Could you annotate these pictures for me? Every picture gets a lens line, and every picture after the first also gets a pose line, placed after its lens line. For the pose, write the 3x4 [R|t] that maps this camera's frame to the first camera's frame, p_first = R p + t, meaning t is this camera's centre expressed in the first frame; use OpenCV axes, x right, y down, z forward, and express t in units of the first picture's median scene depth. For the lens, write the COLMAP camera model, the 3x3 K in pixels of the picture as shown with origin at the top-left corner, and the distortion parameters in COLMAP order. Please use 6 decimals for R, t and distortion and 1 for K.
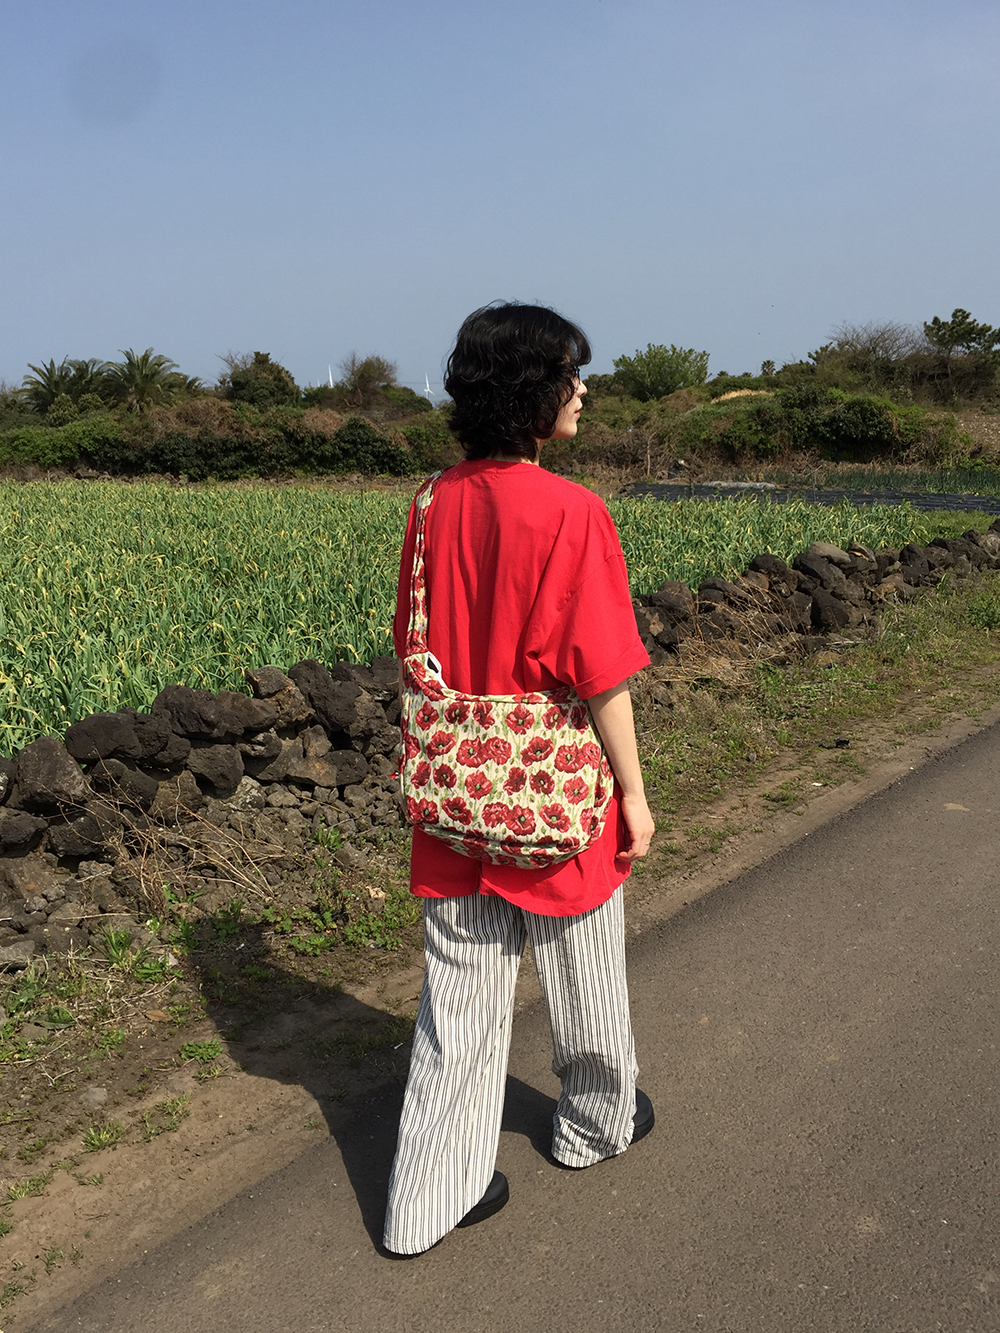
lens RADIAL K [[1231.0, 0, 503.6], [0, 1231.0, 664.1], [0, 0, 1]] dist [0.063399, -0.004768]
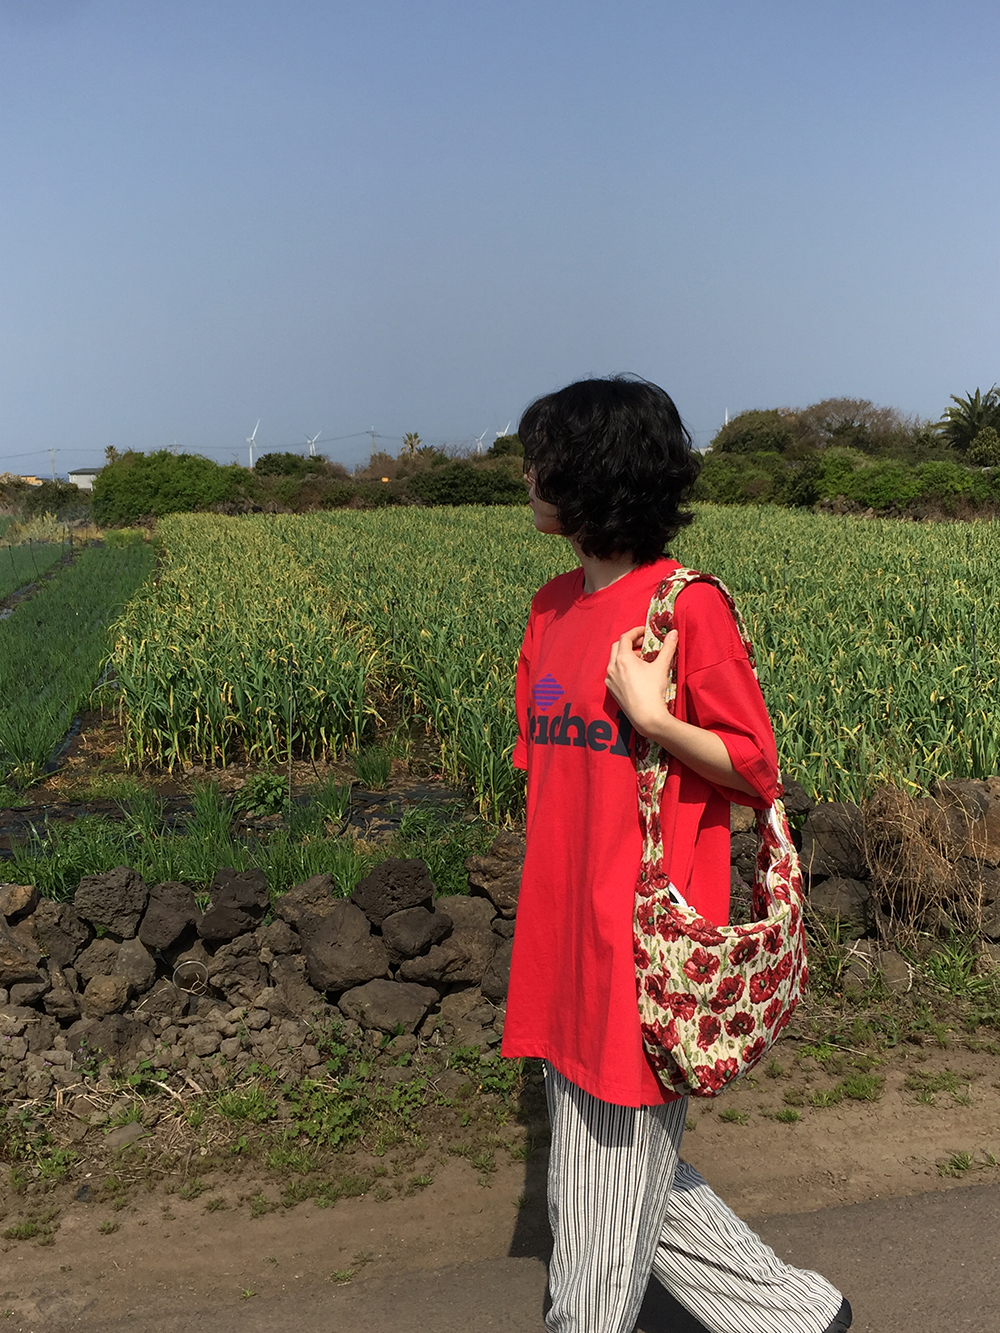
lens RADIAL K [[1447.9, 0, 499.0], [0, 1447.9, 613.3], [0, 0, 1]] dist [0.072502, -0.035156]
pose [[0.806576, 0.062456, -0.587822, -0.041056], [-0.112551, 0.992438, -0.048990, 0.018029], [0.580317, 0.105674, 0.807506, -0.094869]]
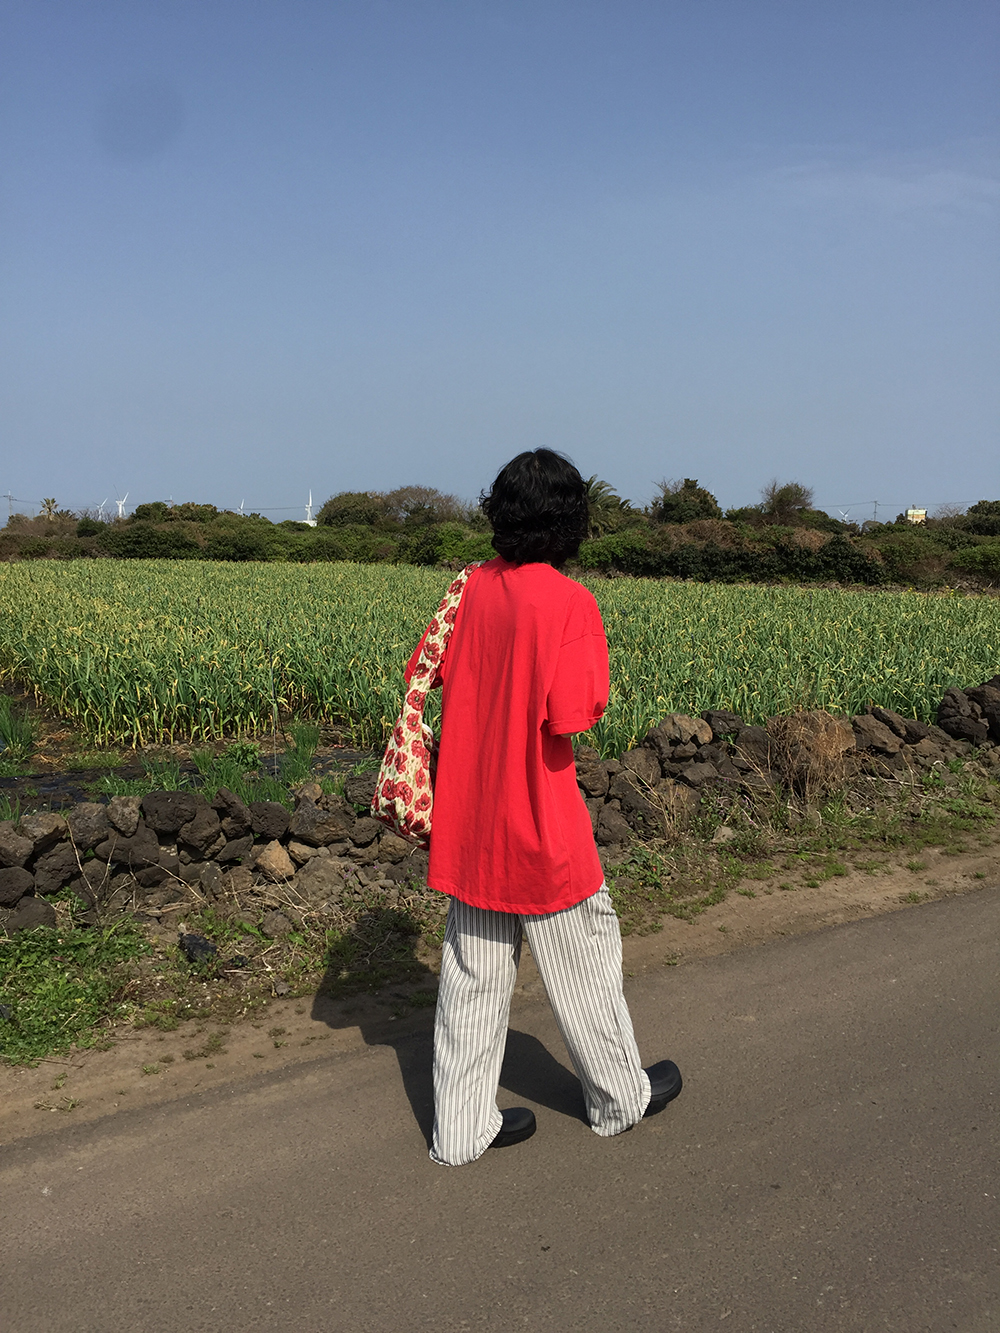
lens RADIAL K [[1146.1, 0, 502.6], [0, 1146.1, 663.9], [0, 0, 1]] dist [0.089482, -0.108198]
pose [[0.950996, 0.062520, -0.302816, -0.081528], [-0.088232, 0.993496, -0.071972, 0.033671], [0.296347, 0.095164, 0.950327, -0.152036]]
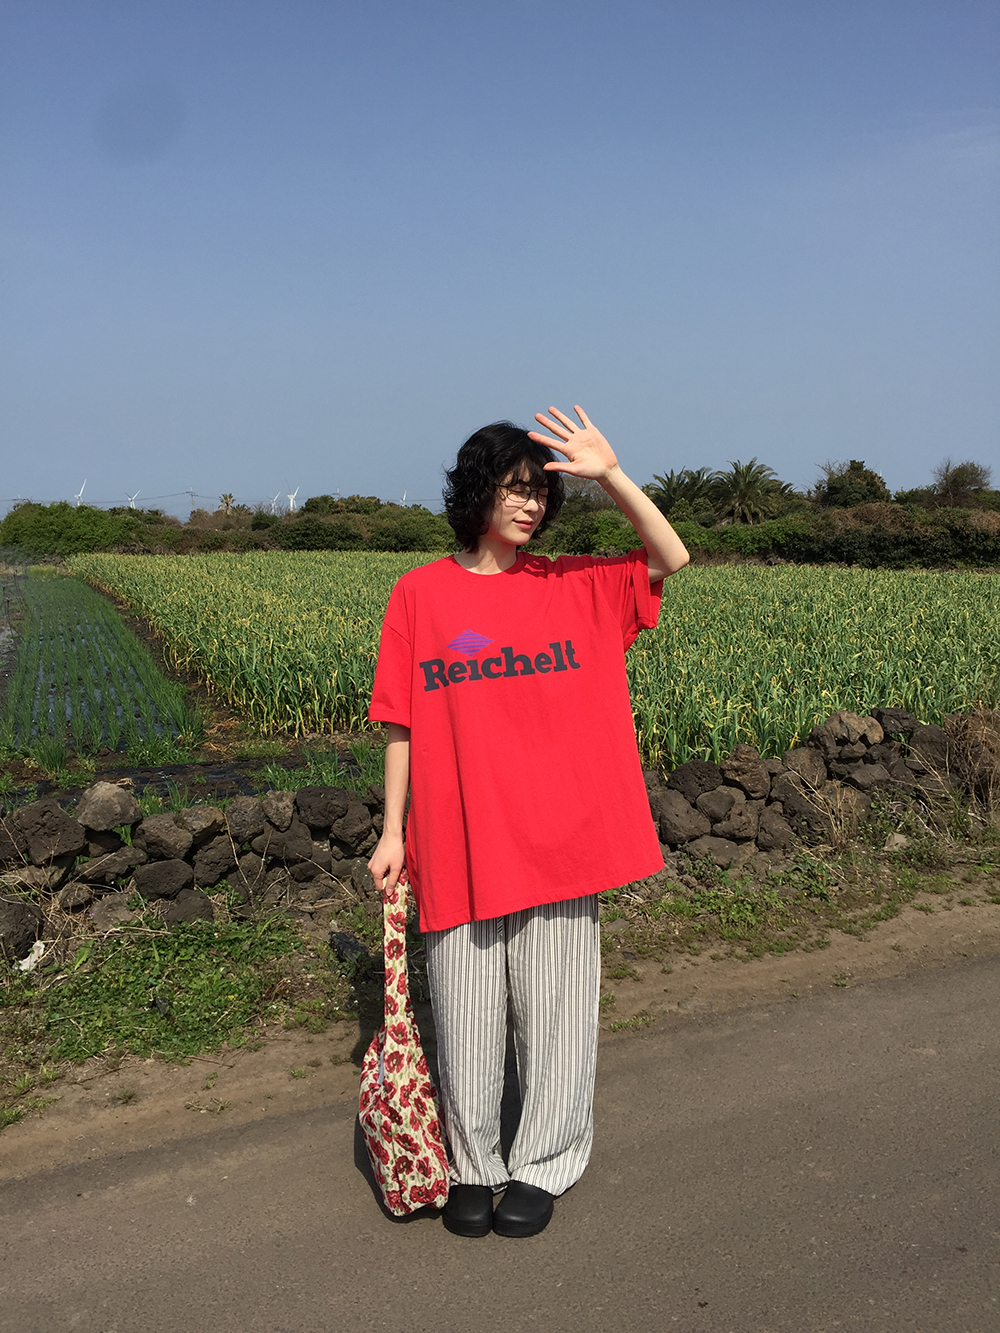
lens RADIAL K [[1138.8, 0, 501.8], [0, 1138.8, 656.0], [0, 0, 1]] dist [0.084975, -0.091549]
pose [[0.900575, 0.065713, -0.429706, -0.082934], [-0.098695, 0.993602, -0.054898, 0.032087], [0.423349, 0.091850, 0.901299, -0.147063]]
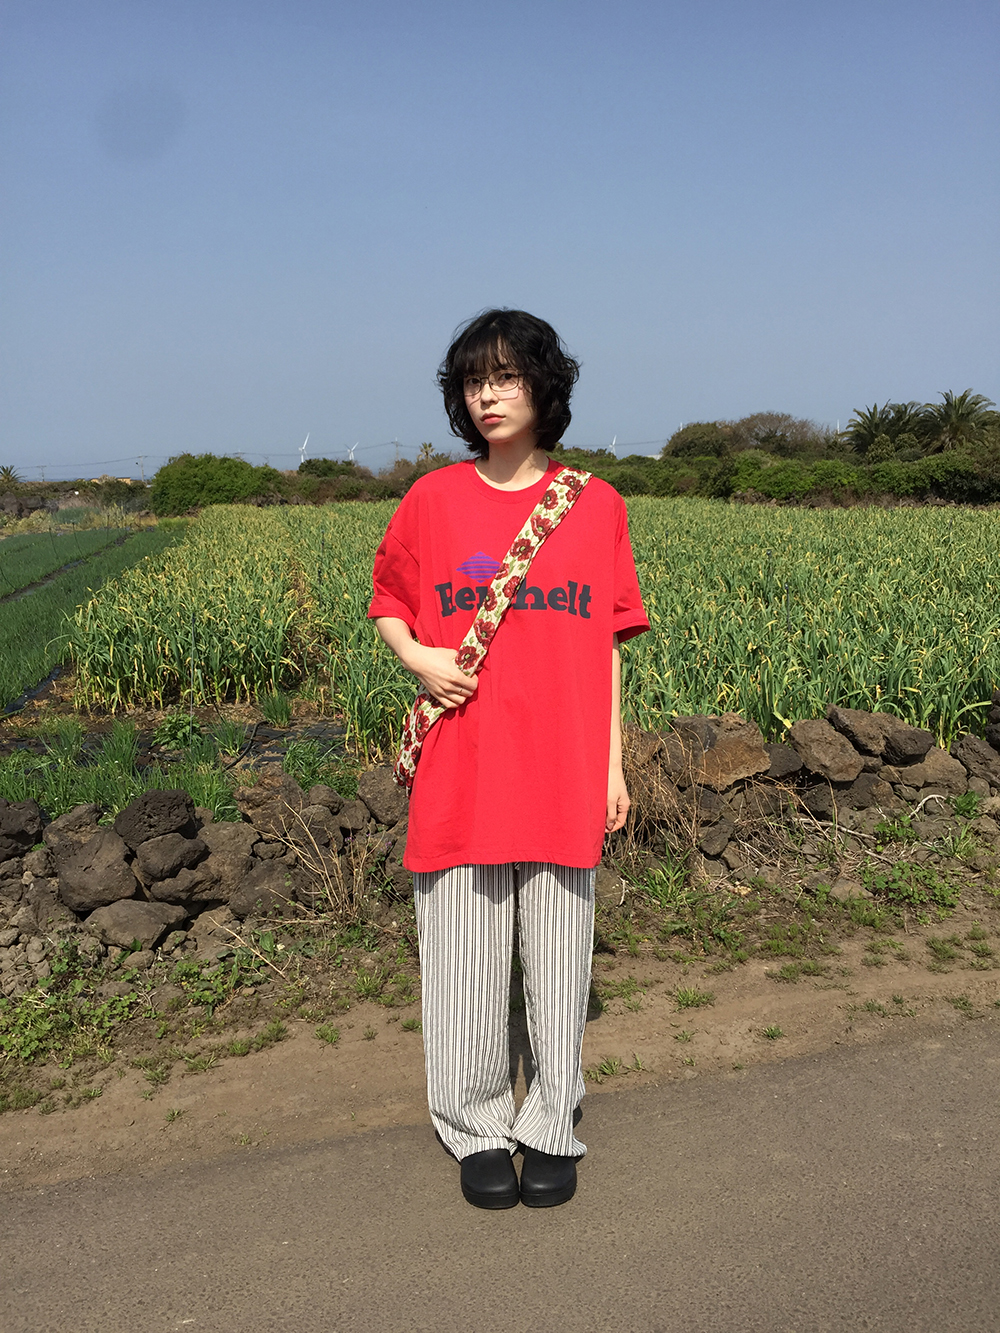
lens RADIAL K [[1139.9, 0, 501.2], [0, 1139.9, 657.5], [0, 0, 1]] dist [0.083849, -0.086603]
pose [[0.806872, 0.095610, -0.582938, -0.031642], [-0.109237, 0.993945, 0.011821, 0.016579], [0.580539, 0.054141, 0.812430, -0.064343]]
